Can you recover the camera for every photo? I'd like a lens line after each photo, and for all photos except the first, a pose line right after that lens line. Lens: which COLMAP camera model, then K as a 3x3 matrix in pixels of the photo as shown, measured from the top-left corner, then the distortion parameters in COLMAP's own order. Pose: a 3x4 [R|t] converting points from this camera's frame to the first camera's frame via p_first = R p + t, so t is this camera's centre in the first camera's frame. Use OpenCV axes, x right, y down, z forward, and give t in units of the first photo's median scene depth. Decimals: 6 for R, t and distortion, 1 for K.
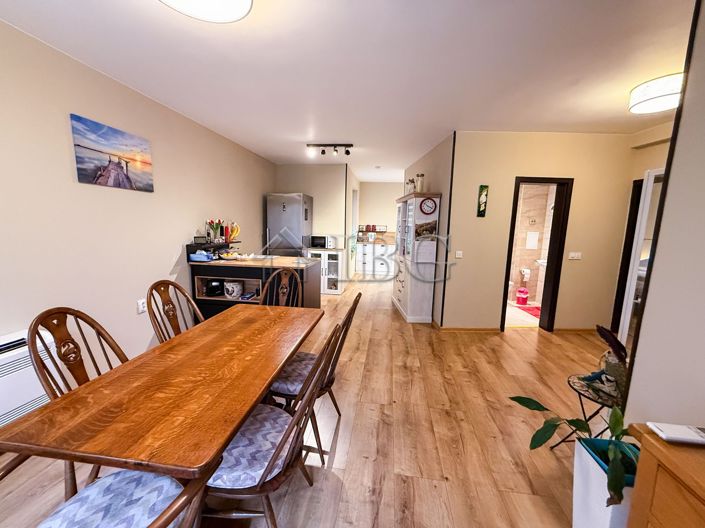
lens RADIAL K [[280.4, 0, 351.5], [0, 280.4, 265.4], [0, 0, 1]] dist [-0.001463, 0.000286]
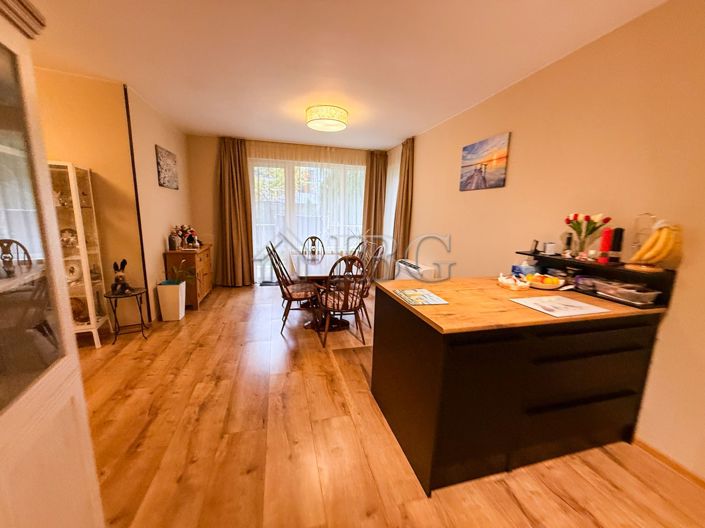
lens RADIAL K [[280.4, 0, 351.5], [0, 280.4, 265.4], [0, 0, 1]] dist [-0.001463, 0.000286]
pose [[-0.921467, 0.021760, -0.387847, 0.155894], [-0.105967, 0.946483, 0.304863, -0.269892], [0.373724, 0.322020, -0.869847, 1.906940]]
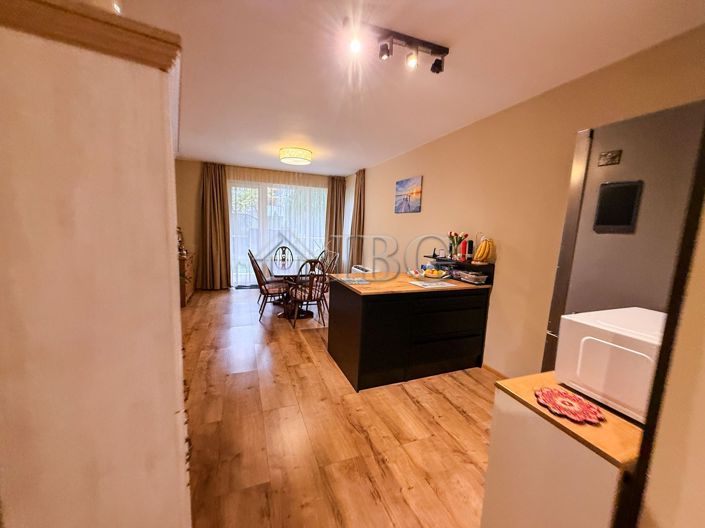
lens RADIAL K [[280.4, 0, 351.5], [0, 280.4, 265.4], [0, 0, 1]] dist [-0.001463, 0.000286]
pose [[-0.868707, 0.007730, -0.495265, 0.300169], [-0.133539, 0.959201, 0.249201, -0.341502], [0.476985, 0.282620, -0.832233, 2.290732]]
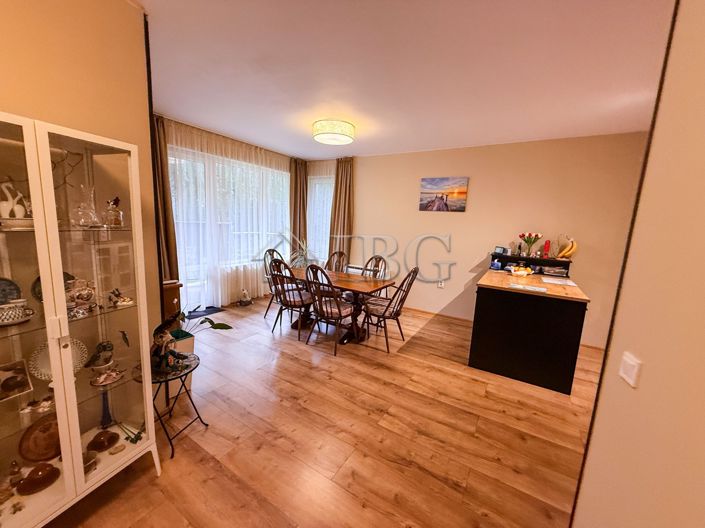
lens RADIAL K [[280.4, 0, 351.5], [0, 280.4, 265.4], [0, 0, 1]] dist [-0.001463, 0.000286]
pose [[-0.403001, 0.099065, -0.909822, 0.973165], [-0.194522, 0.962138, 0.190923, -0.174229], [0.894288, 0.253923, -0.368472, 1.200984]]
